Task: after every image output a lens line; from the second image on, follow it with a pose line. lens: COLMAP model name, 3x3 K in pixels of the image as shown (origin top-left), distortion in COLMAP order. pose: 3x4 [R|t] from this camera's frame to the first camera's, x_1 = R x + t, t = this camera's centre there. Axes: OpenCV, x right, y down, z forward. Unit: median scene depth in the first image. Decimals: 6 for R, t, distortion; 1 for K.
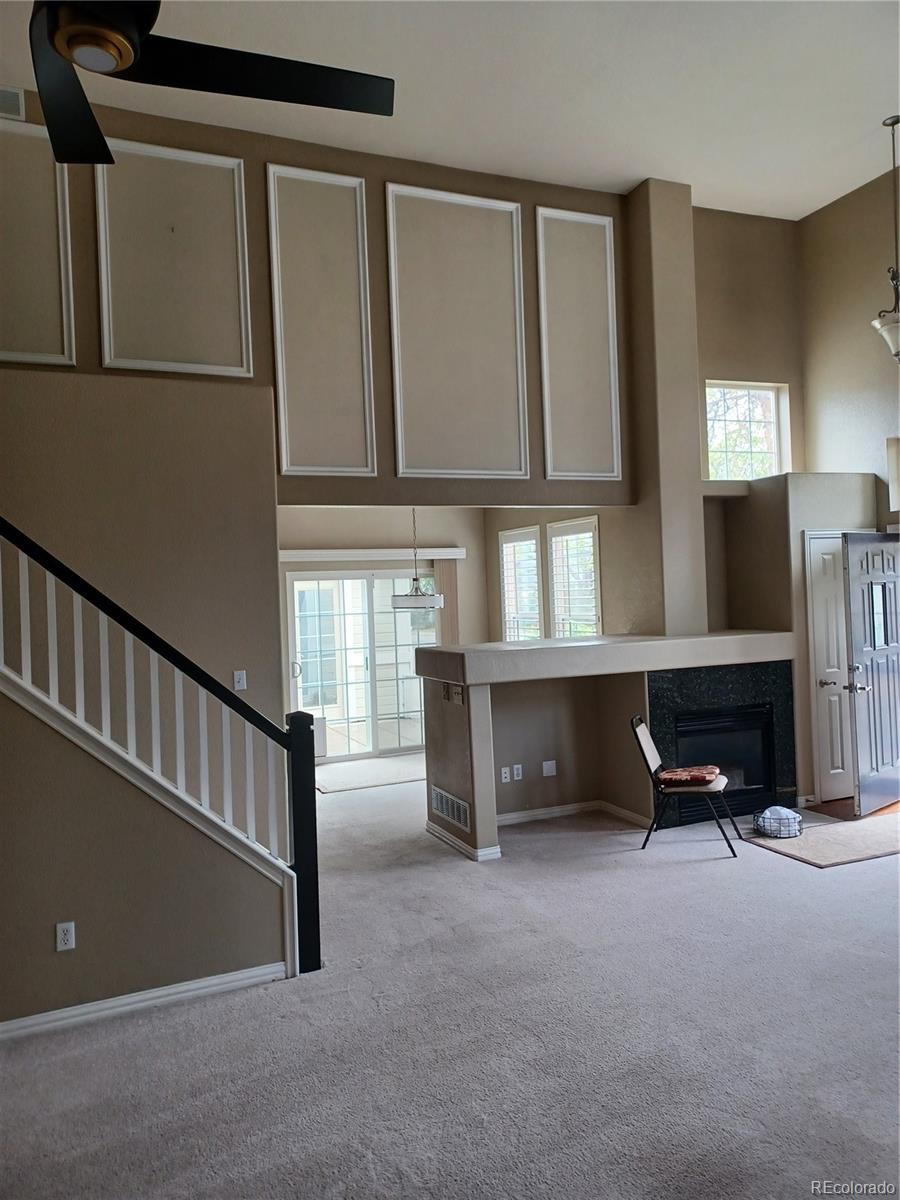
lens RADIAL K [[877.0, 0, 449.9], [0, 877.0, 595.9], [0, 0, 1]] dist [0.015506, 0.002681]
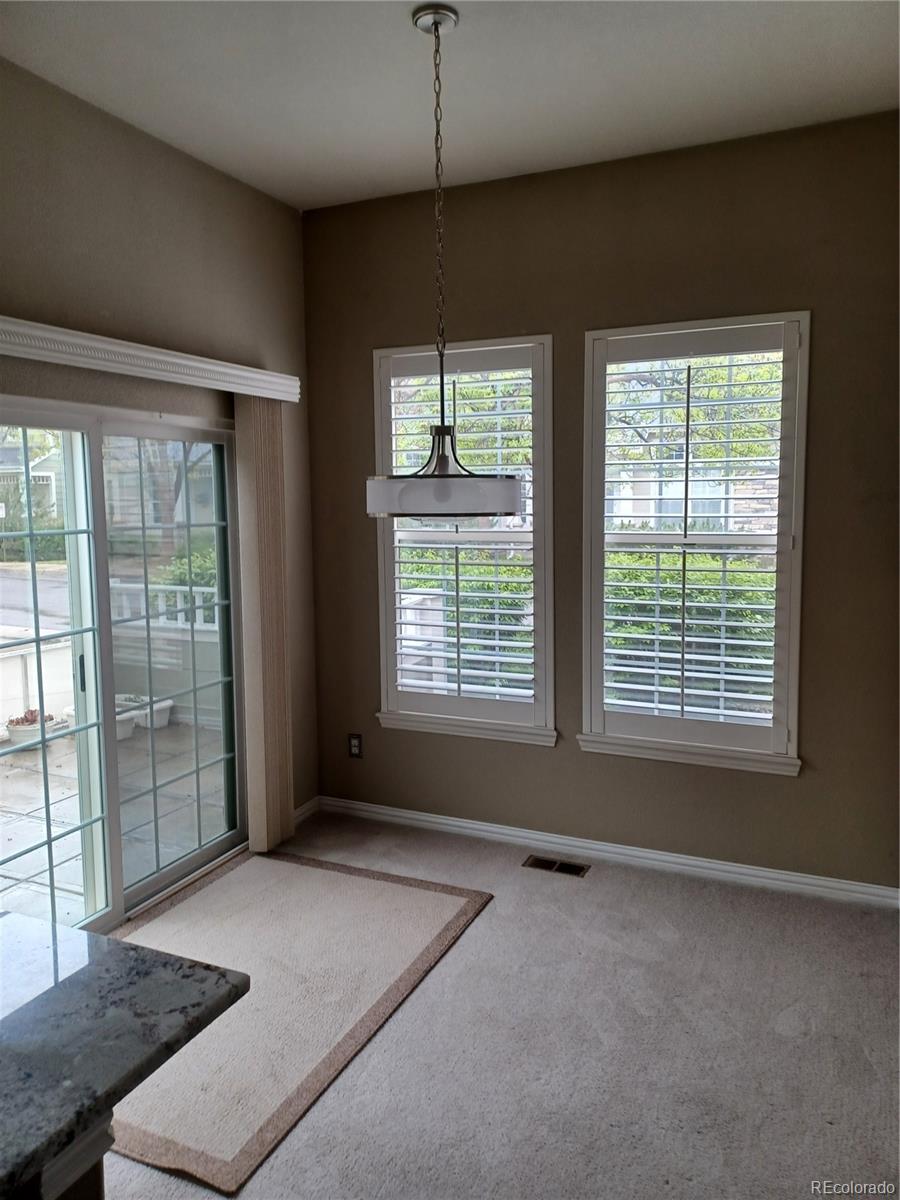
lens RADIAL K [[877.0, 0, 438.3], [0, 877.0, 596.3], [0, 0, 1]] dist [0.015506, 0.002681]
pose [[0.737665, -0.045170, 0.673655, -0.252471], [-0.014881, 0.996429, 0.083108, 0.016307], [-0.675003, -0.071331, 0.734359, 0.703331]]
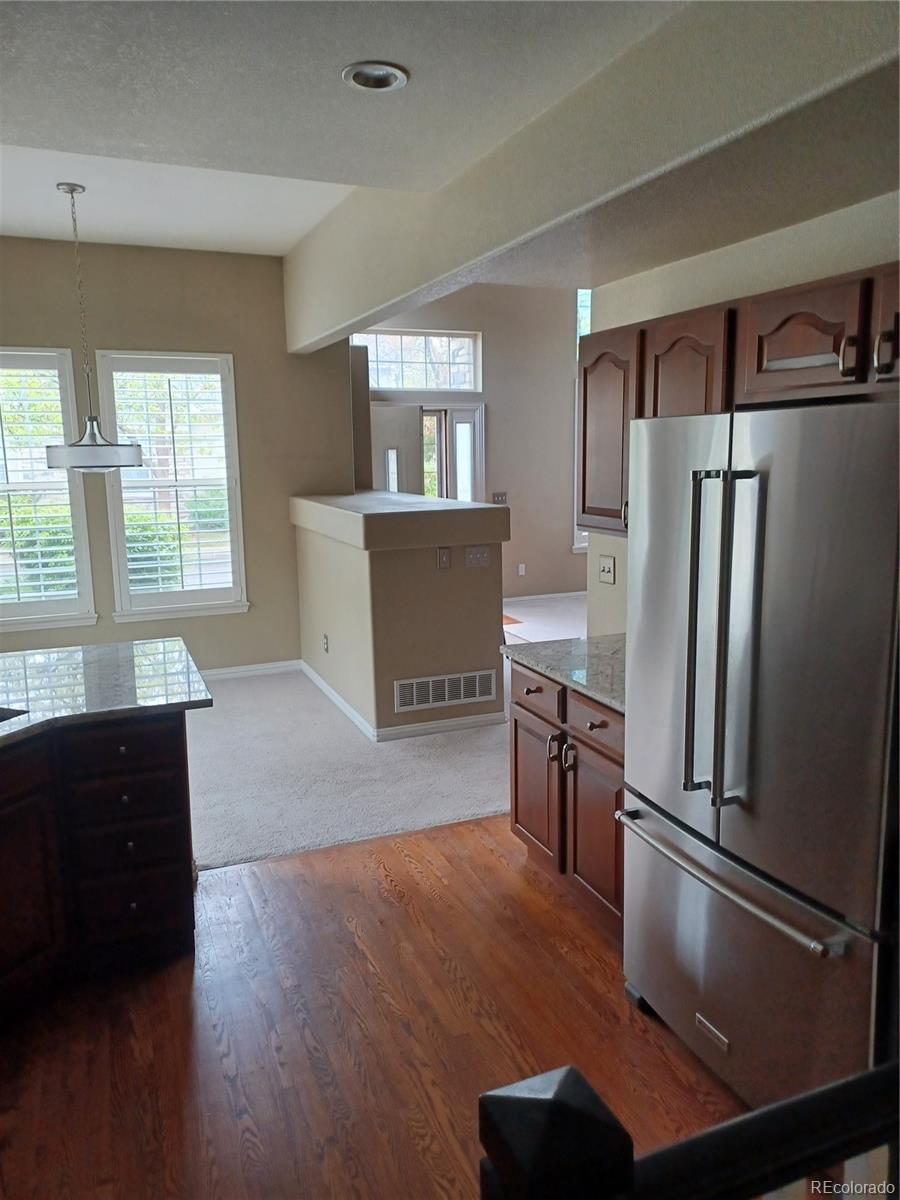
lens RADIAL K [[877.0, 0, 451.2], [0, 877.0, 596.8], [0, 0, 1]] dist [0.015506, 0.002681]
pose [[0.001434, -0.132465, 0.991187, -0.600751], [0.017372, 0.991041, 0.132421, 0.024171], [-0.999848, 0.017029, 0.003722, 0.711170]]
